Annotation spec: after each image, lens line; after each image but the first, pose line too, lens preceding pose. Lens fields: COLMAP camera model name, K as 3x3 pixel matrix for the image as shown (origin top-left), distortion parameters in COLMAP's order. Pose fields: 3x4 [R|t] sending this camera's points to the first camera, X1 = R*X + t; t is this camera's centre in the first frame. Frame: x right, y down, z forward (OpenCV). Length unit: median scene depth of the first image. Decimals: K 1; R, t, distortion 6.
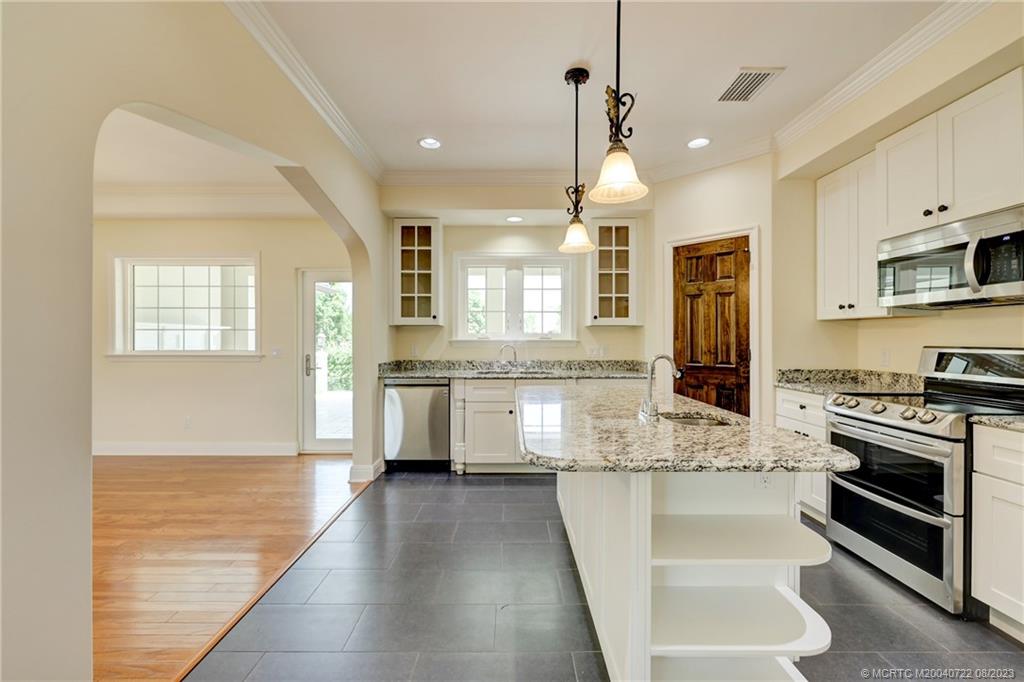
lens RADIAL K [[427.0, 0, 508.9], [0, 427.0, 339.2], [0, 0, 1]] dist [0.000038, -0.000520]
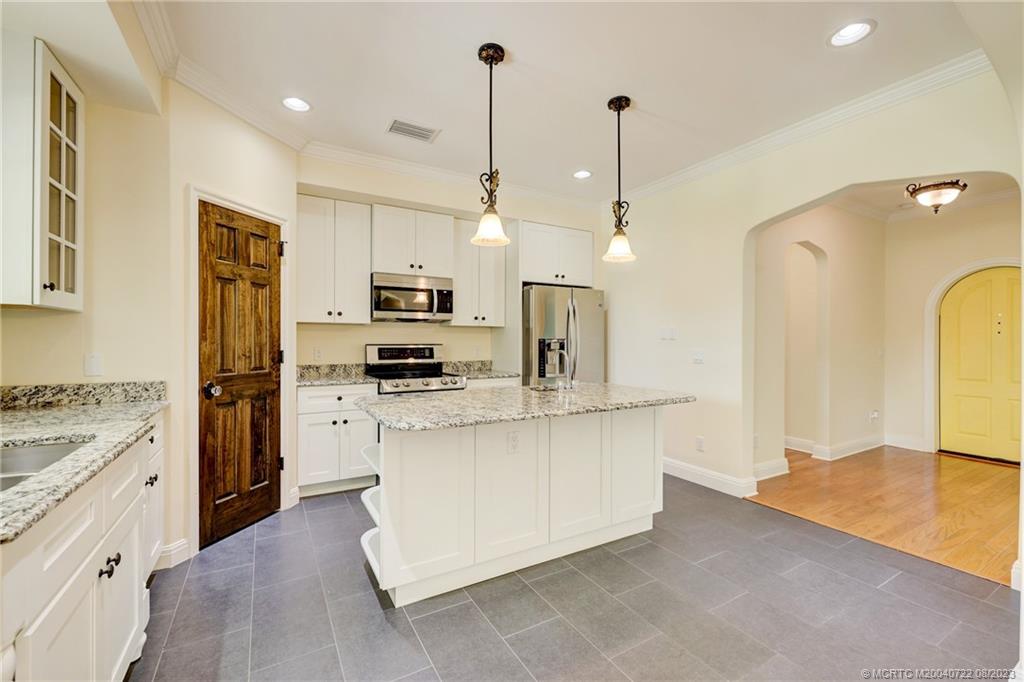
lens RADIAL K [[427.0, 0, 509.4], [0, 427.0, 340.1], [0, 0, 1]] dist [0.000038, -0.000520]
pose [[-0.500078, -0.002311, 0.865977, -0.416155], [-0.002746, 0.999996, 0.001083, -0.001139], [-0.865976, -0.001836, -0.500083, 0.904475]]
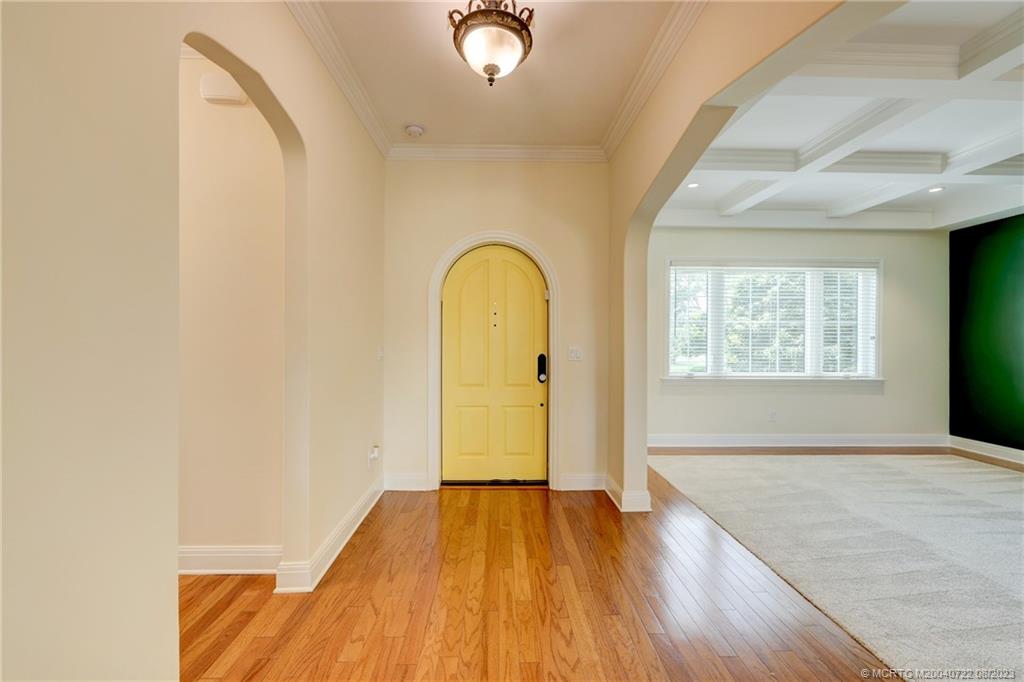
lens RADIAL K [[427.0, 0, 512.1], [0, 427.0, 342.6], [0, 0, 1]] dist [0.000038, -0.000520]
pose [[-0.999356, -0.000850, -0.035884, -0.080956], [-0.001034, 0.999986, 0.005117, 0.009029], [0.035879, 0.005151, -0.999343, 0.114918]]
